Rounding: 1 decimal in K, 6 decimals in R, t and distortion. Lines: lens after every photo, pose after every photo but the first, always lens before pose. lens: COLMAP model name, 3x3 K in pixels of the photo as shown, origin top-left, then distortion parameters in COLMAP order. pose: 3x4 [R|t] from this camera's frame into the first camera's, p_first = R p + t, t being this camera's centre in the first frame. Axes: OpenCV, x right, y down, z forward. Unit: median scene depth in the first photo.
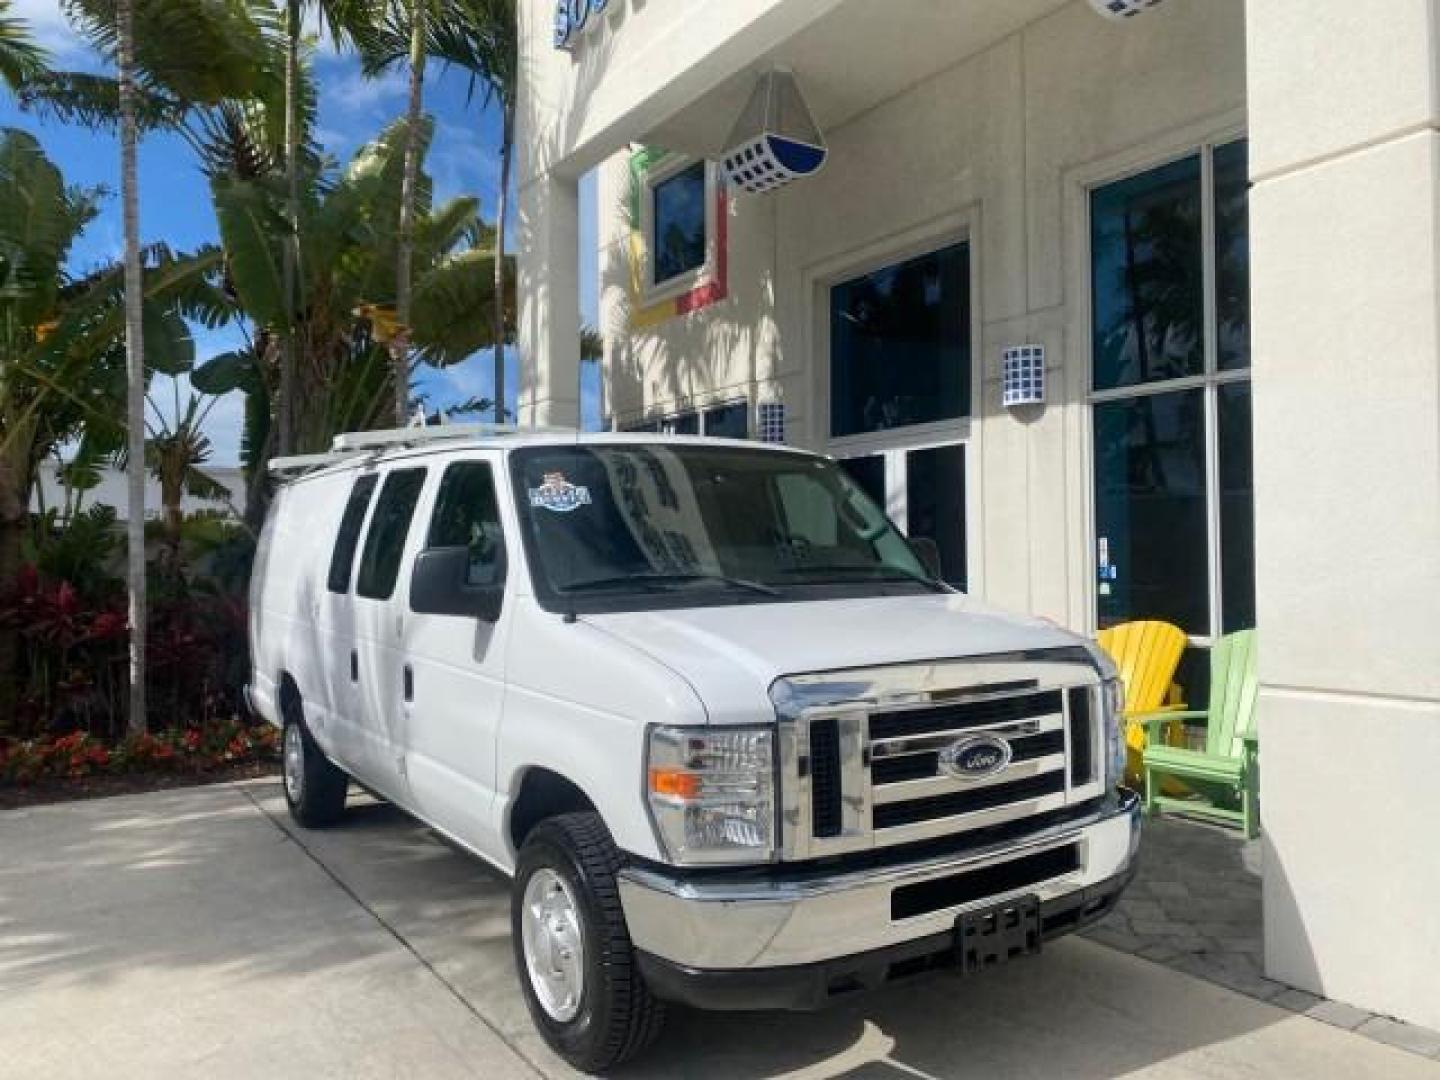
lens RADIAL K [[1099.1, 0, 715.2], [0, 1099.1, 542.9], [0, 0, 1]] dist [0.007305, -0.004616]
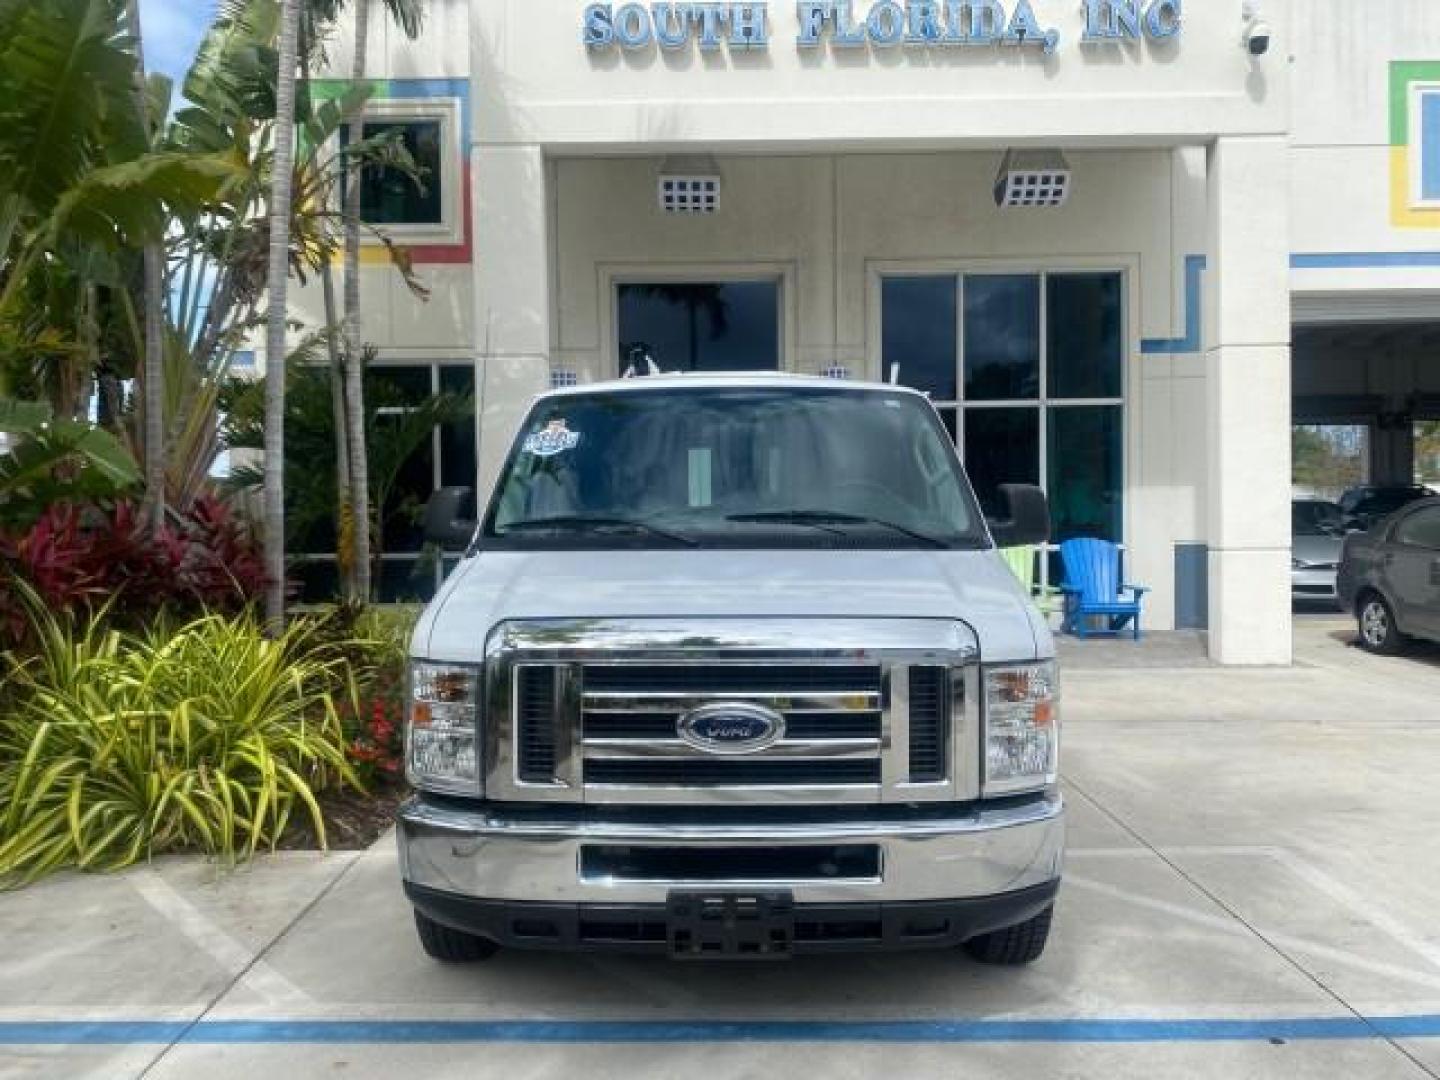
lens RADIAL K [[1093.9, 0, 718.3], [0, 1093.9, 536.8], [0, 0, 1]] dist [0.014507, -0.006188]
pose [[0.823528, 0.035128, -0.566187, 0.259424], [-0.007593, 0.998674, 0.050916, -0.002235], [0.567225, -0.037632, 0.822703, 0.093026]]
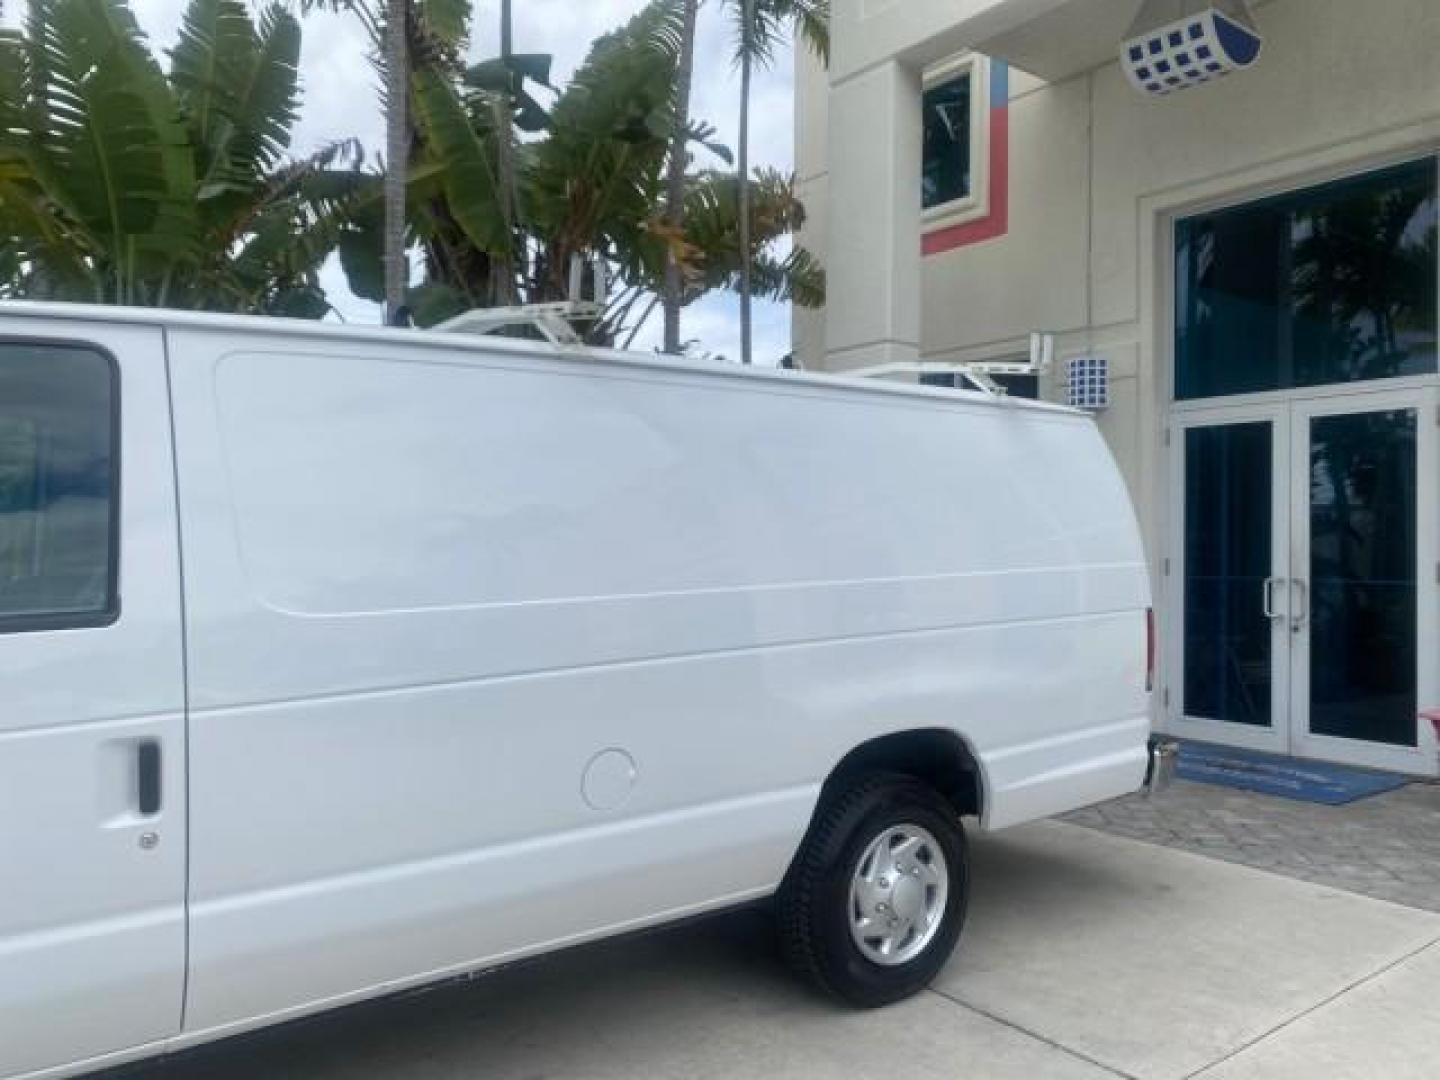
lens RADIAL K [[1122.1, 0, 718.1], [0, 1122.1, 530.6], [0, 0, 1]] dist [0.001992, -0.001331]
pose [[0.996276, 0.017765, 0.084369, -0.313178], [-0.017683, 0.999842, -0.001724, 0.010491], [-0.084386, 0.000225, 0.996433, 0.183805]]
